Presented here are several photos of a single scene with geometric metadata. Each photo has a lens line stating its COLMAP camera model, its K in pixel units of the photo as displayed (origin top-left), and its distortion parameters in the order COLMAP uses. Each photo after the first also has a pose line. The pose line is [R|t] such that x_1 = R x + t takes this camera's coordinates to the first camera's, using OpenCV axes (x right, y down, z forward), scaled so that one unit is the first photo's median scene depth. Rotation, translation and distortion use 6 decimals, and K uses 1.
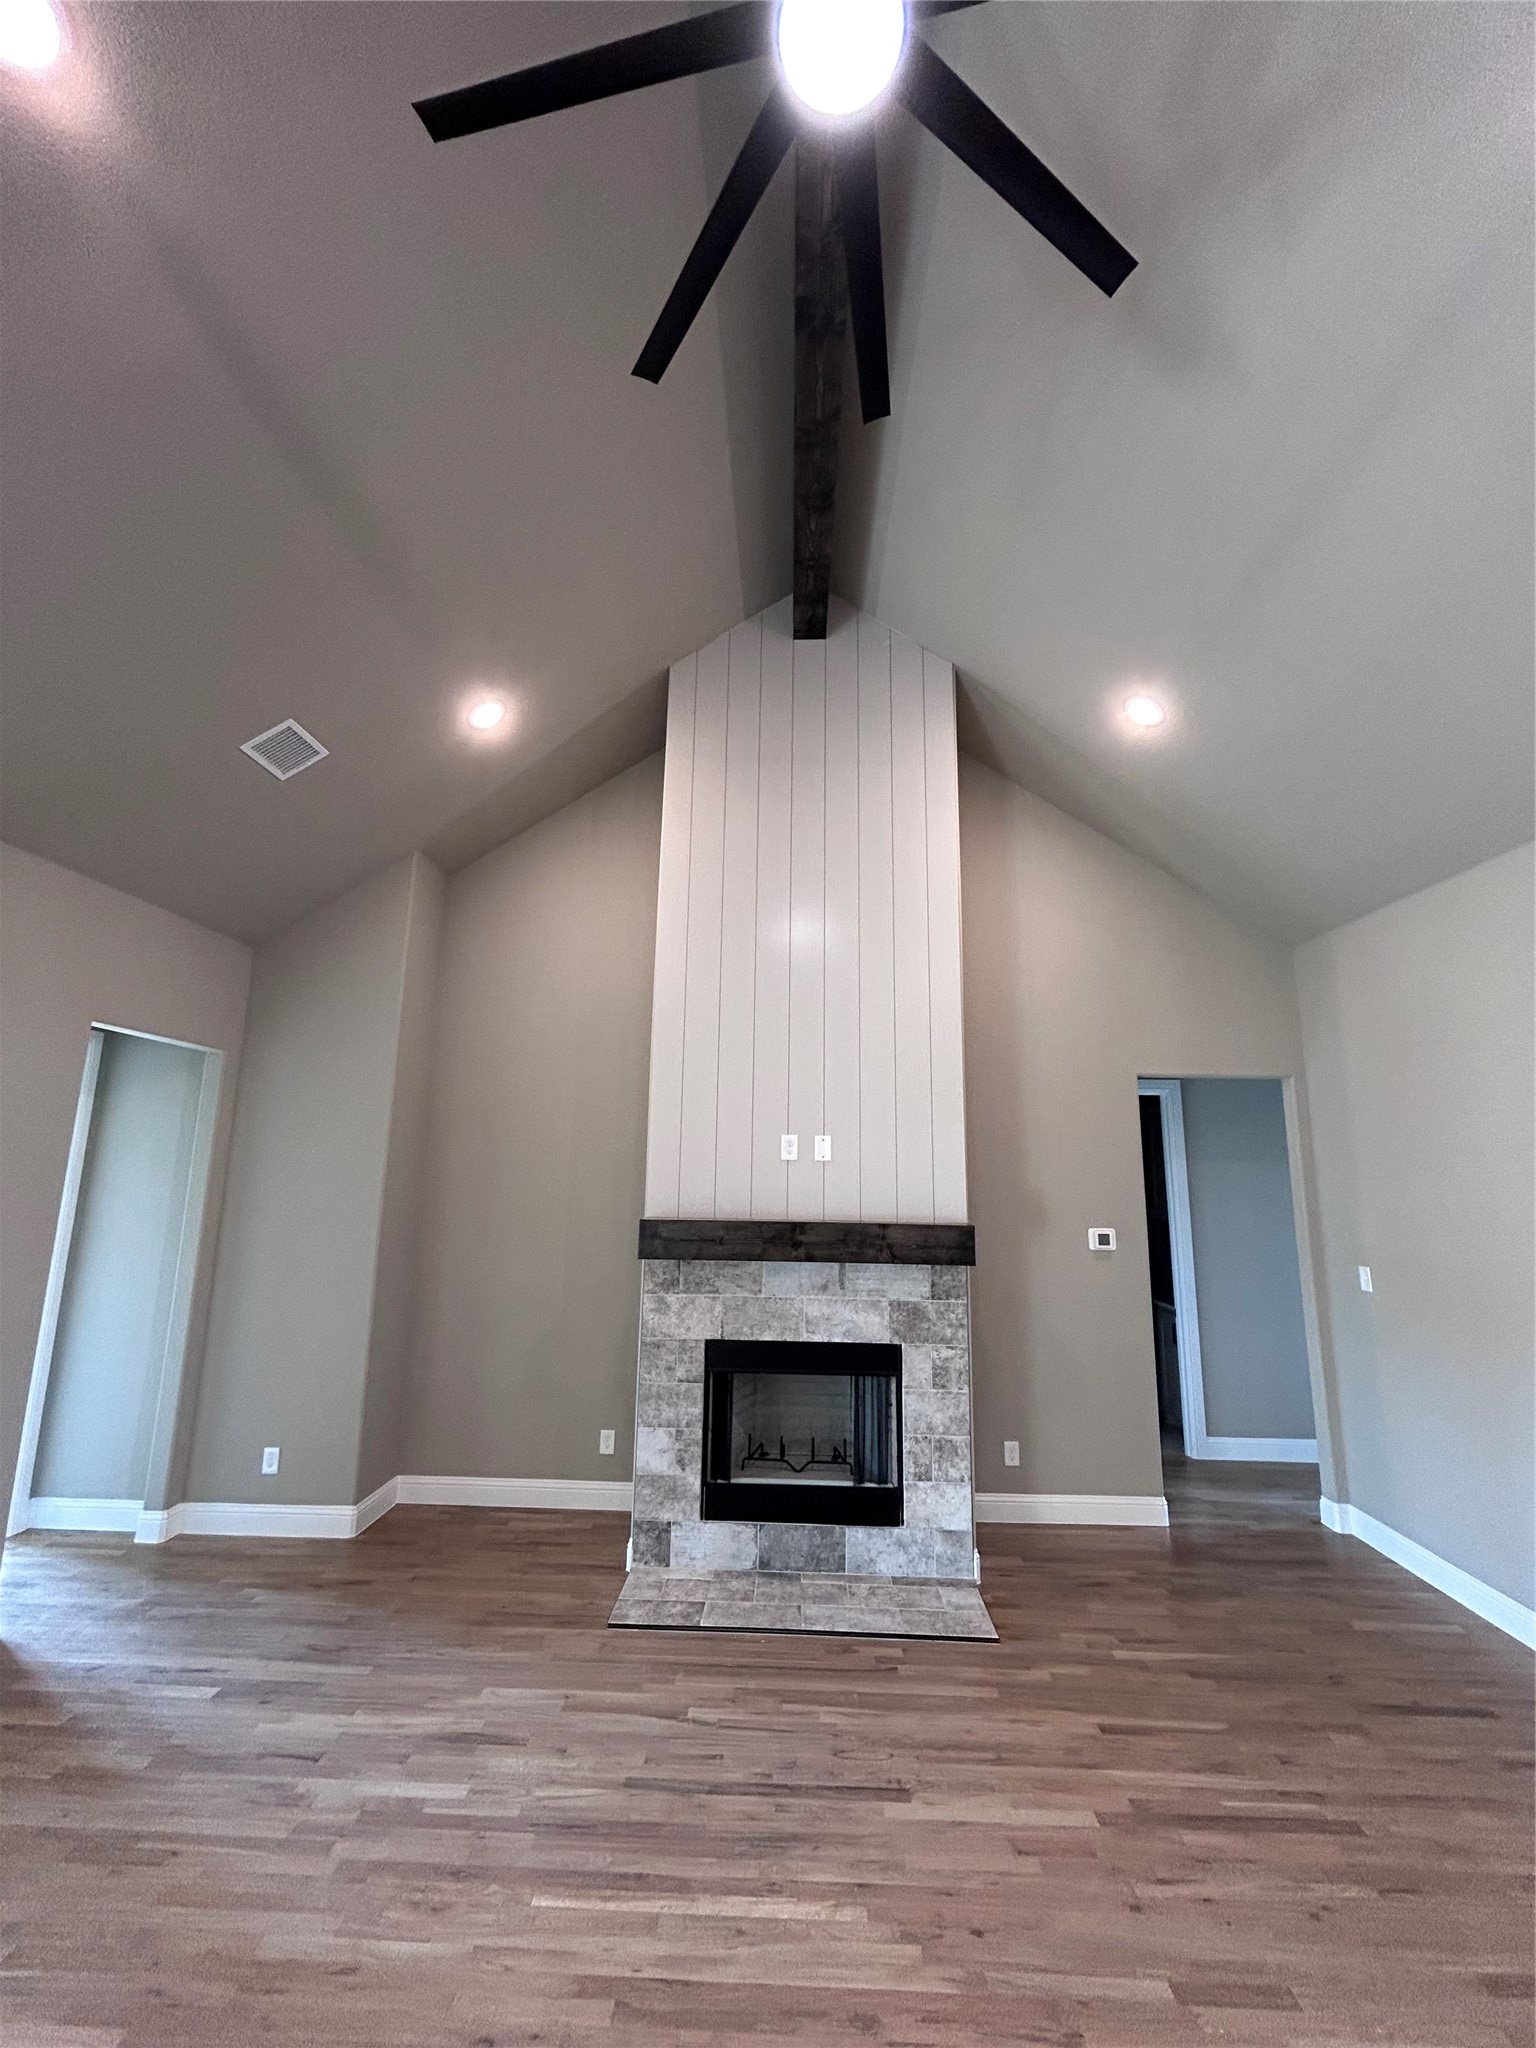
lens RADIAL K [[828.7, 0, 768.3], [0, 828.7, 1019.5], [0, 0, 1]] dist [-0.001698, 0.001459]
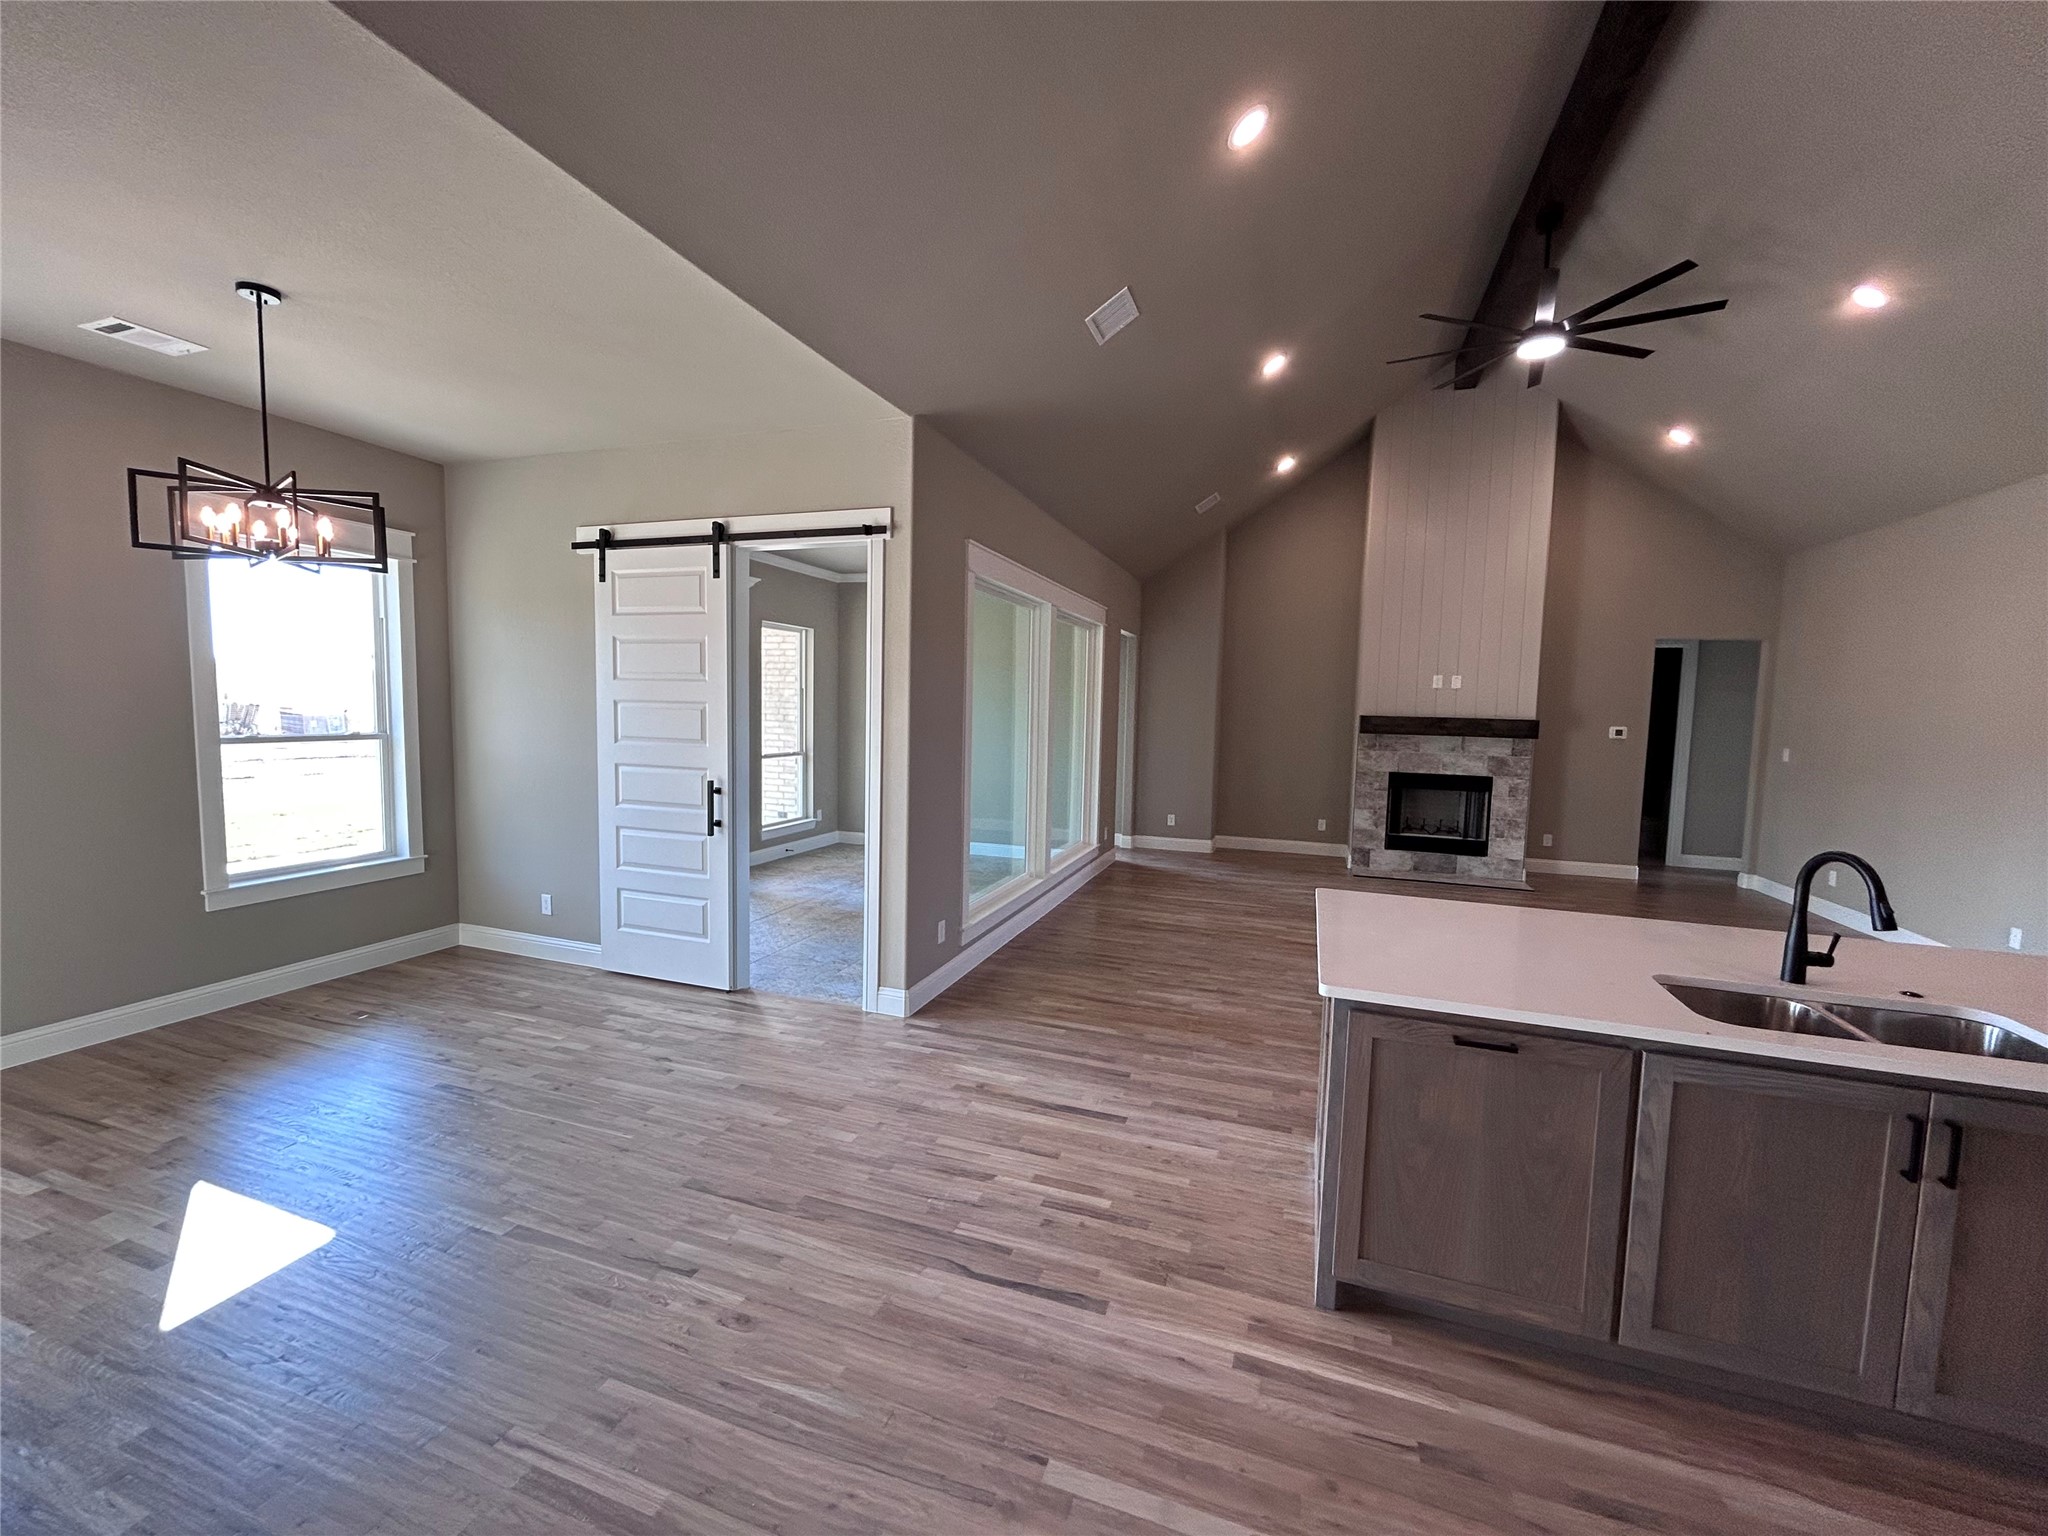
lens RADIAL K [[828.7, 0, 1021.8], [0, 828.7, 765.2], [0, 0, 1]] dist [-0.001698, 0.001459]
pose [[0.953923, 0.029224, -0.298624, -0.344973], [0.046161, 0.969104, 0.242295, -0.190448], [0.296478, -0.244915, 0.923102, -1.250189]]
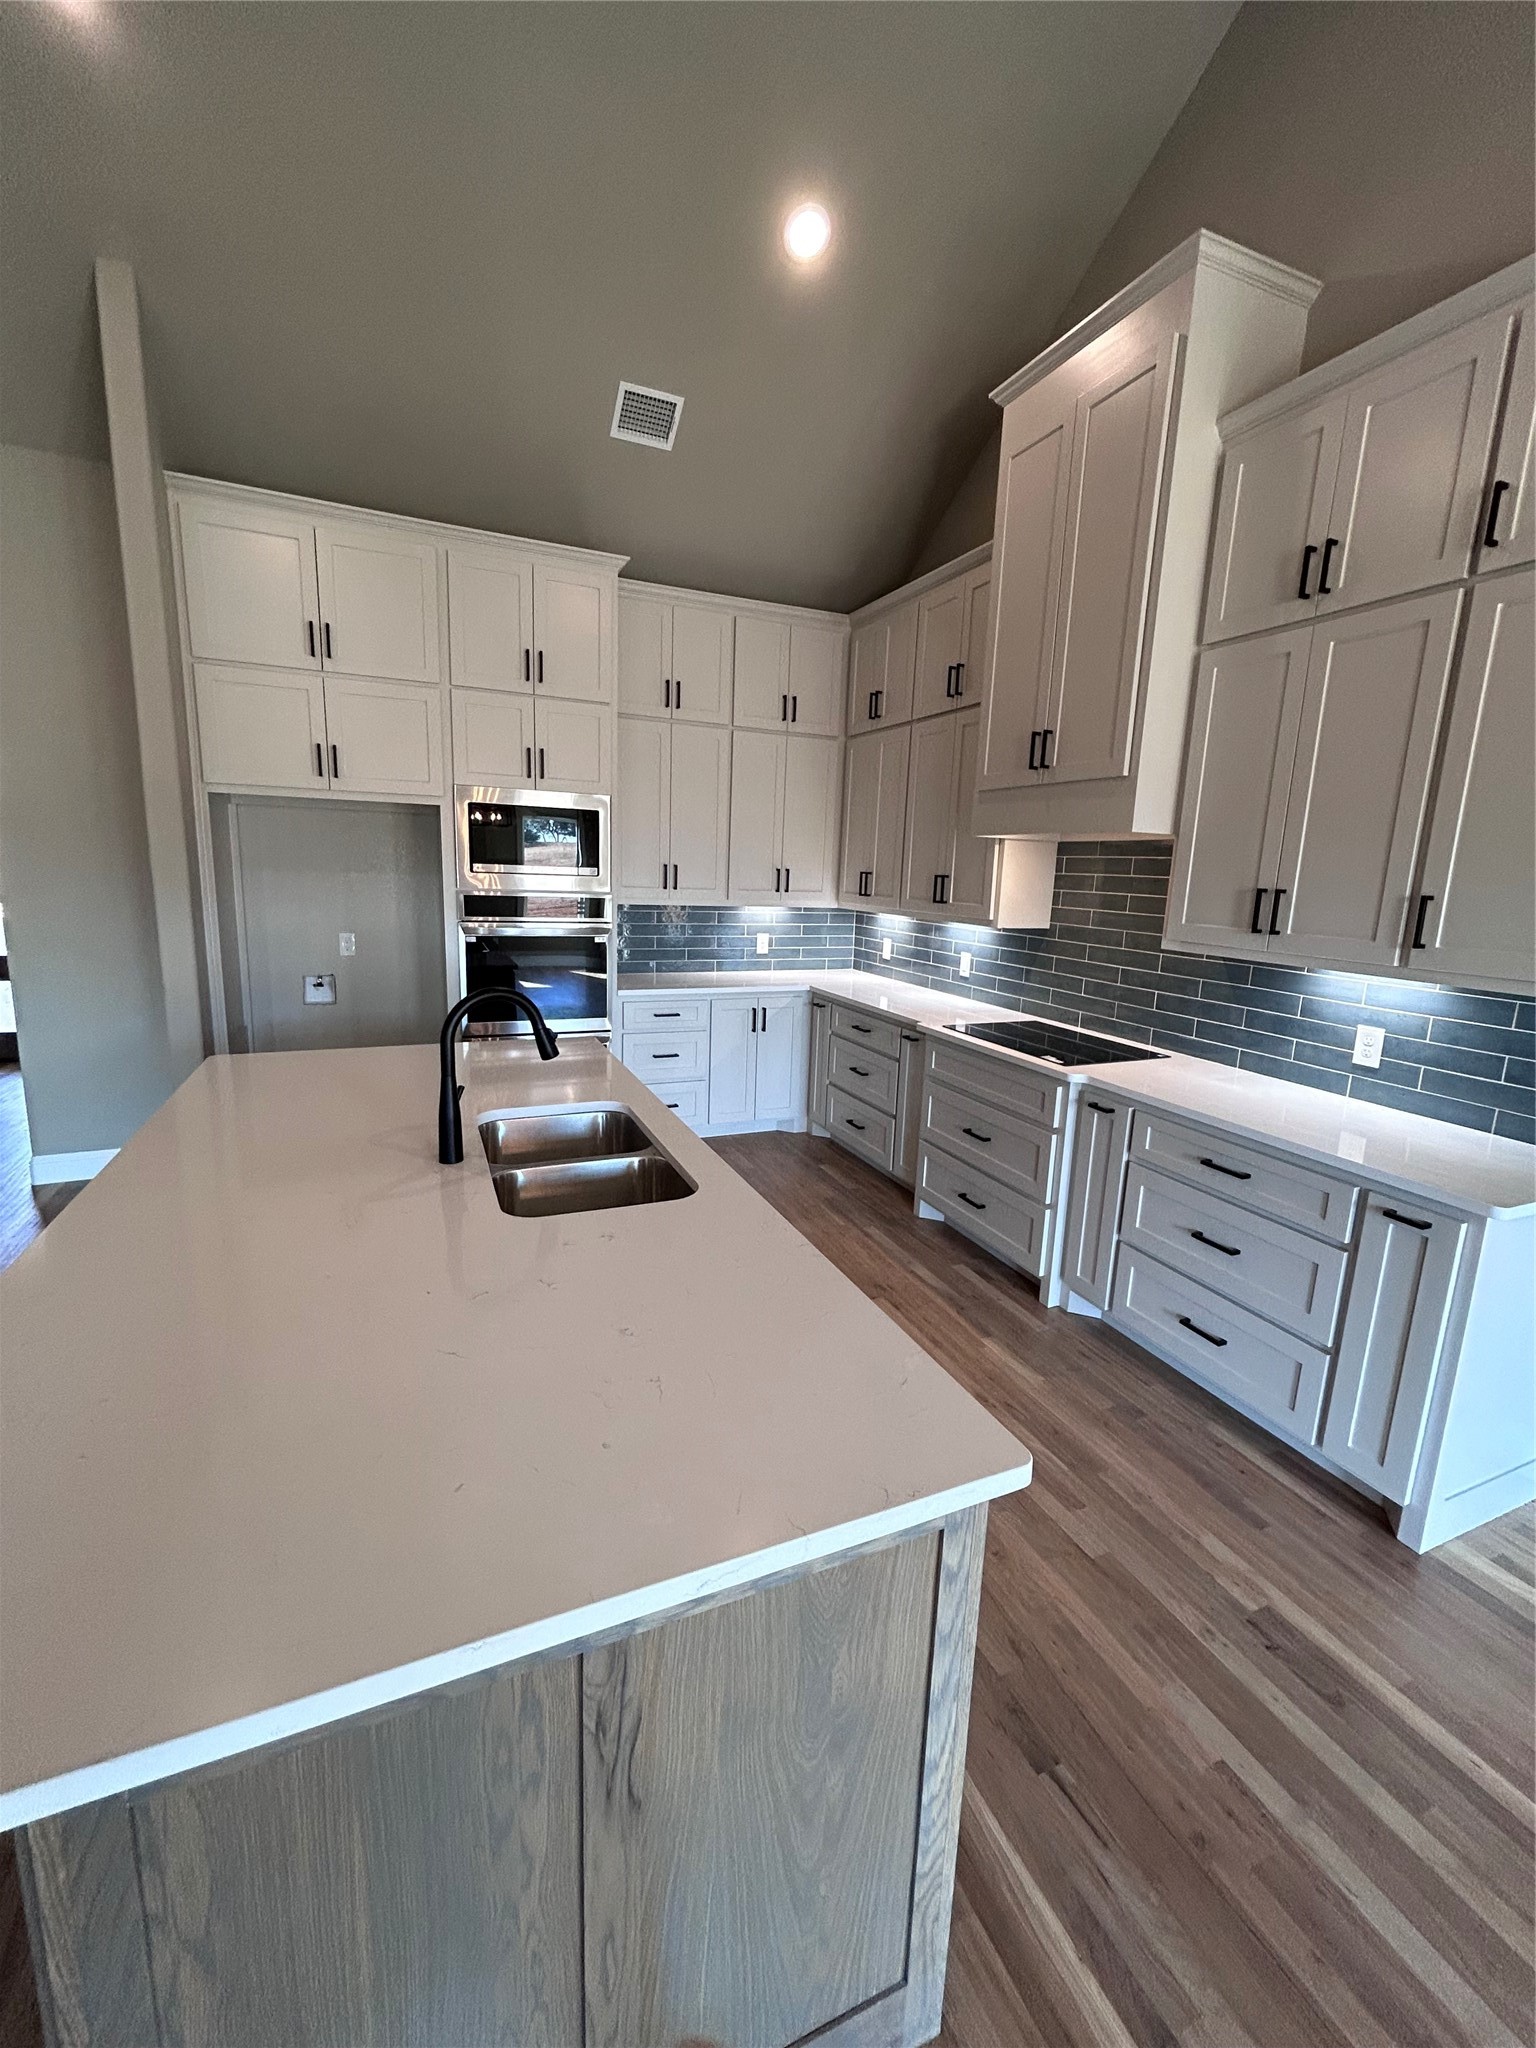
lens RADIAL K [[828.7, 0, 773.3], [0, 828.7, 1019.3], [0, 0, 1]] dist [-0.001698, 0.001459]
pose [[-0.427235, -0.197173, 0.882379, -0.474330], [-0.207334, 0.971290, 0.116653, -0.045221], [-0.880047, -0.133109, -0.455850, -0.514757]]
